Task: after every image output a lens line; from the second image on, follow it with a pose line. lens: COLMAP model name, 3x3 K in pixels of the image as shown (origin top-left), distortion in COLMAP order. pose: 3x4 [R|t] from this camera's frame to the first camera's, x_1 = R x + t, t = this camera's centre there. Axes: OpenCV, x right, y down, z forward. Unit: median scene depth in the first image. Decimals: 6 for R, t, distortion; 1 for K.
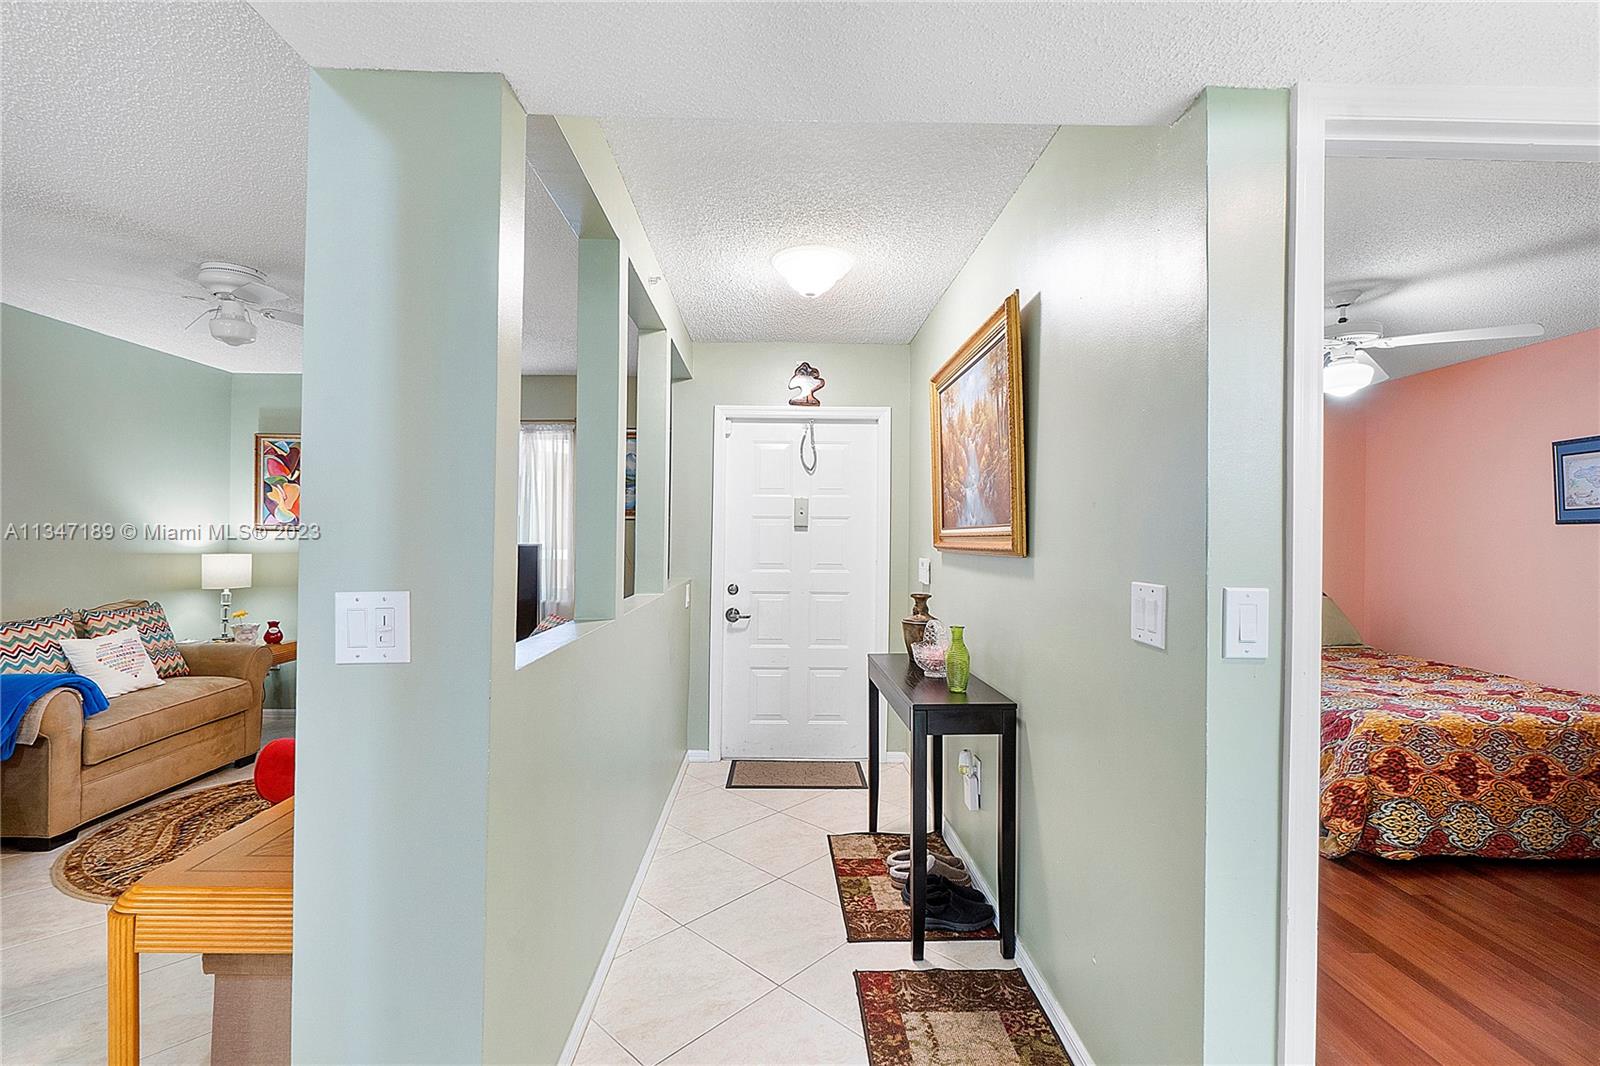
lens RADIAL K [[695.2, 0, 796.5], [0, 695.2, 537.6], [0, 0, 1]] dist [-0.000953, 0.000386]
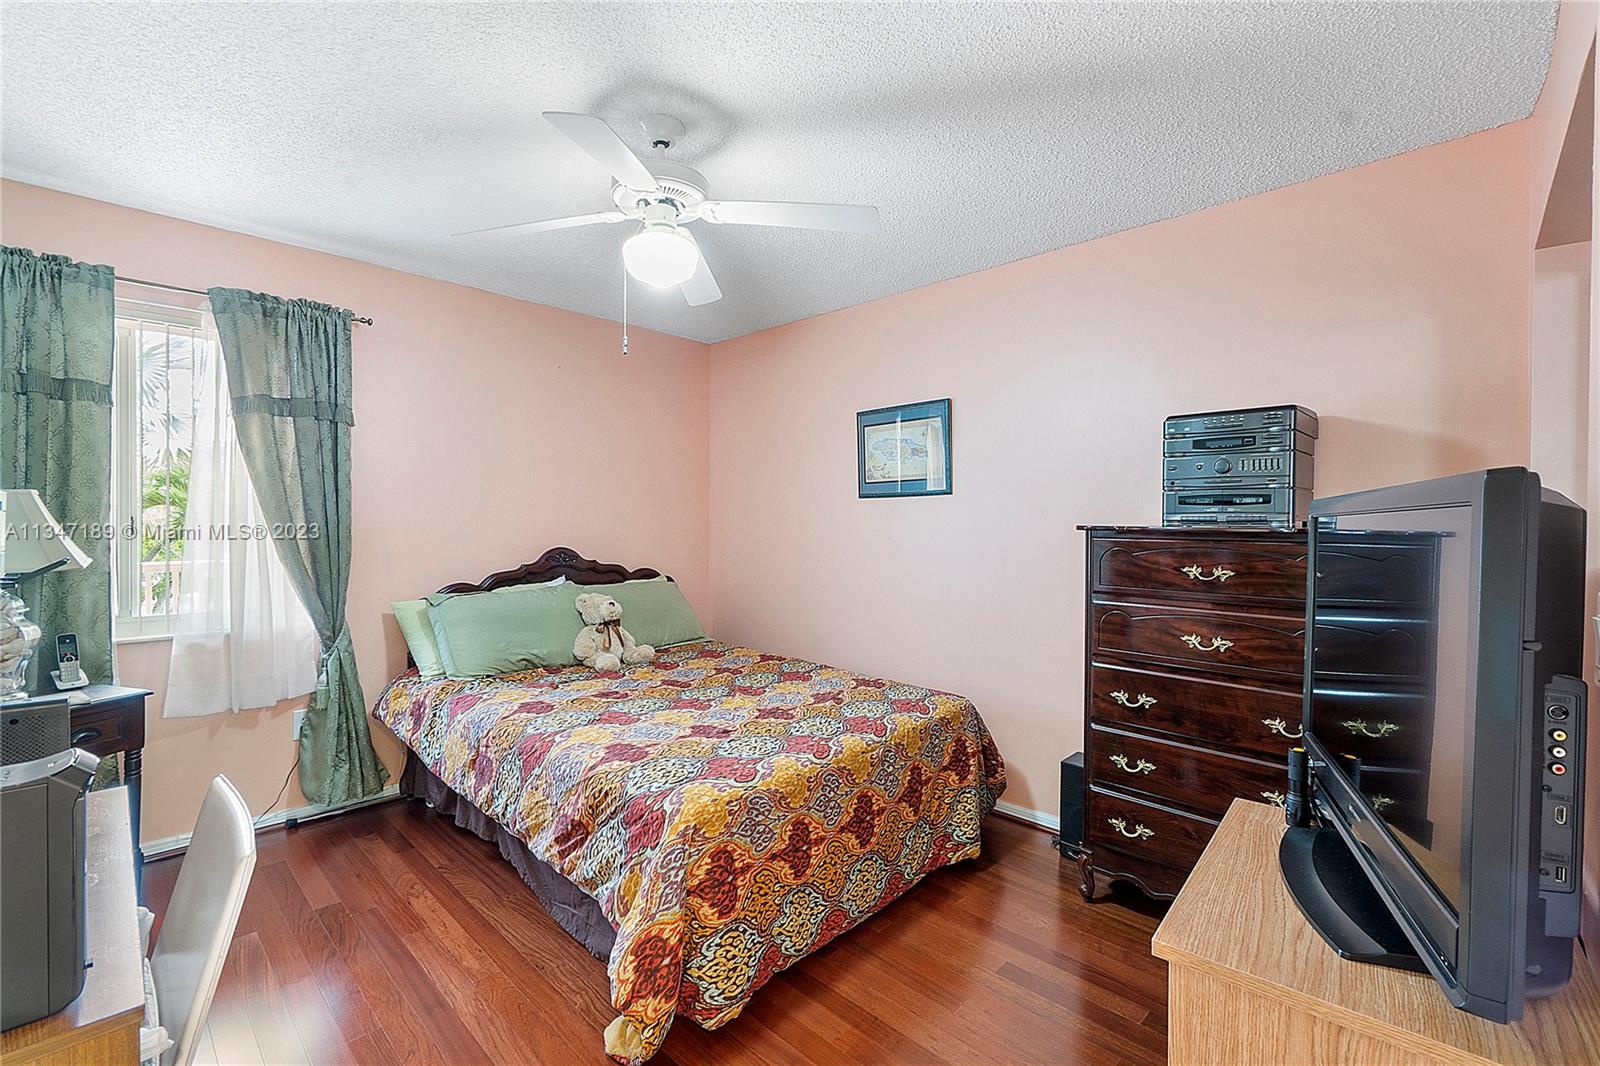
lens RADIAL K [[695.2, 0, 799.5], [0, 695.2, 533.0], [0, 0, 1]] dist [-0.000953, 0.000386]
pose [[0.702960, -0.017521, 0.711014, 0.468029], [-0.003714, 0.999592, 0.028304, 0.003033], [-0.711220, -0.022537, 0.702608, 0.511670]]
